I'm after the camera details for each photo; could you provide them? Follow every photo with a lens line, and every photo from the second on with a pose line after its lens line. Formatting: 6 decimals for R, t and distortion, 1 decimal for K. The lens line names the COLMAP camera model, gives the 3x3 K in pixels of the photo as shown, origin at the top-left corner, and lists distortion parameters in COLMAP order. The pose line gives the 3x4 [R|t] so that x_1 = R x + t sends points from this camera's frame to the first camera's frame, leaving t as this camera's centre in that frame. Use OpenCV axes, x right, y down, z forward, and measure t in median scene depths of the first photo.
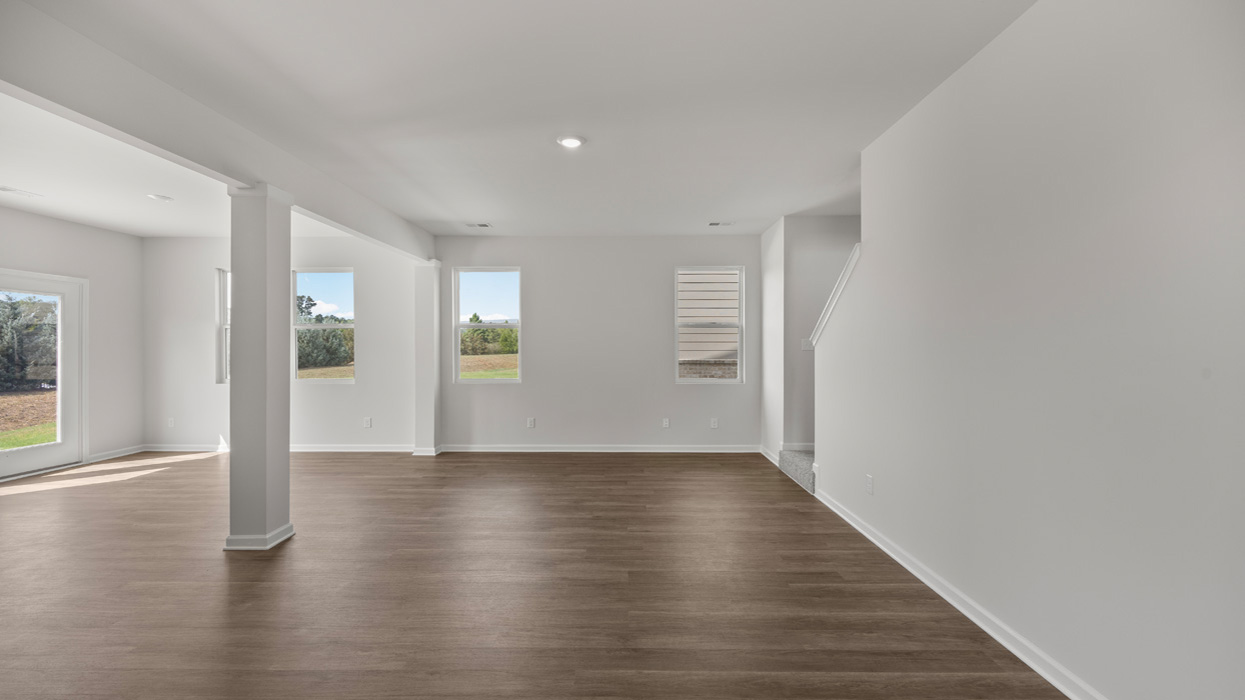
lens RADIAL K [[486.5, 0, 613.1], [0, 486.5, 349.5], [0, 0, 1]] dist [0.000209, 0.000237]
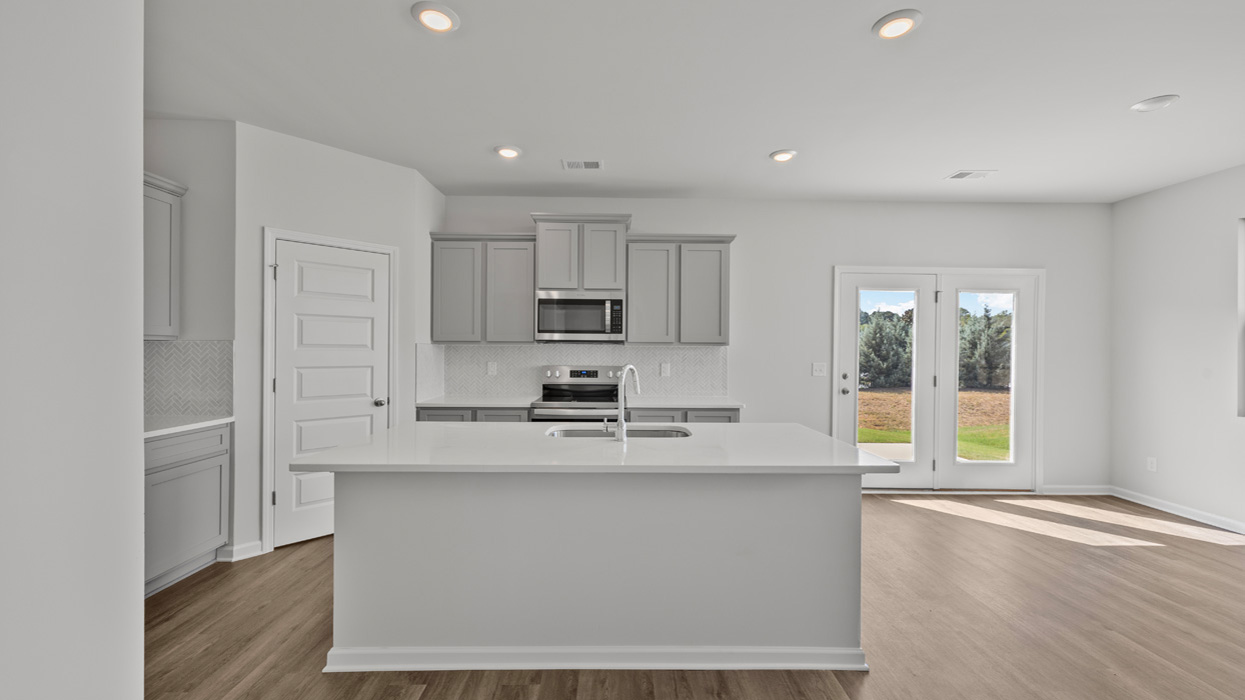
lens RADIAL K [[486.7, 0, 620.3], [0, 486.7, 351.5], [0, 0, 1]] dist [0.003355, -0.000406]
pose [[0.029816, 0.006229, -0.999536, -0.156119], [-0.012694, 0.999902, 0.005853, -0.001167], [0.999475, 0.012514, 0.029892, 0.147230]]
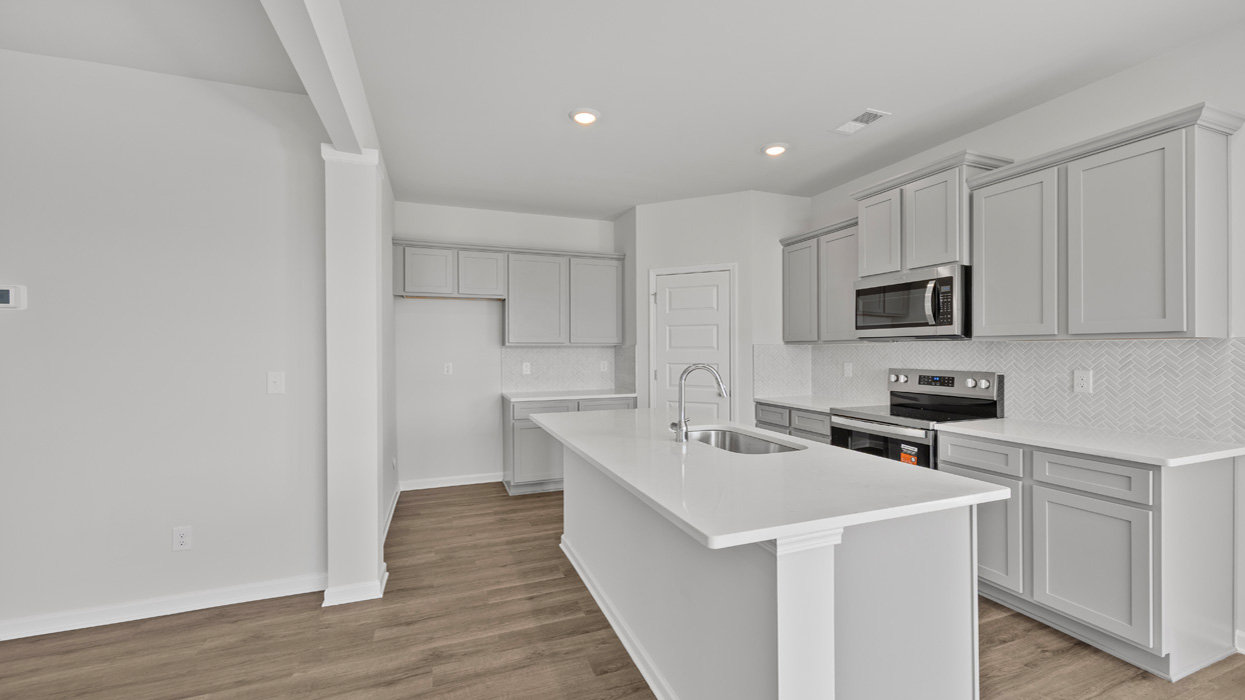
lens RADIAL K [[486.7, 0, 621.1], [0, 486.7, 350.1], [0, 0, 1]] dist [0.003355, -0.000406]
pose [[-0.928741, 0.005751, -0.370684, -0.276728], [0.003423, 0.999970, 0.006938, -0.001703], [0.370713, 0.005175, -0.928733, 0.354992]]
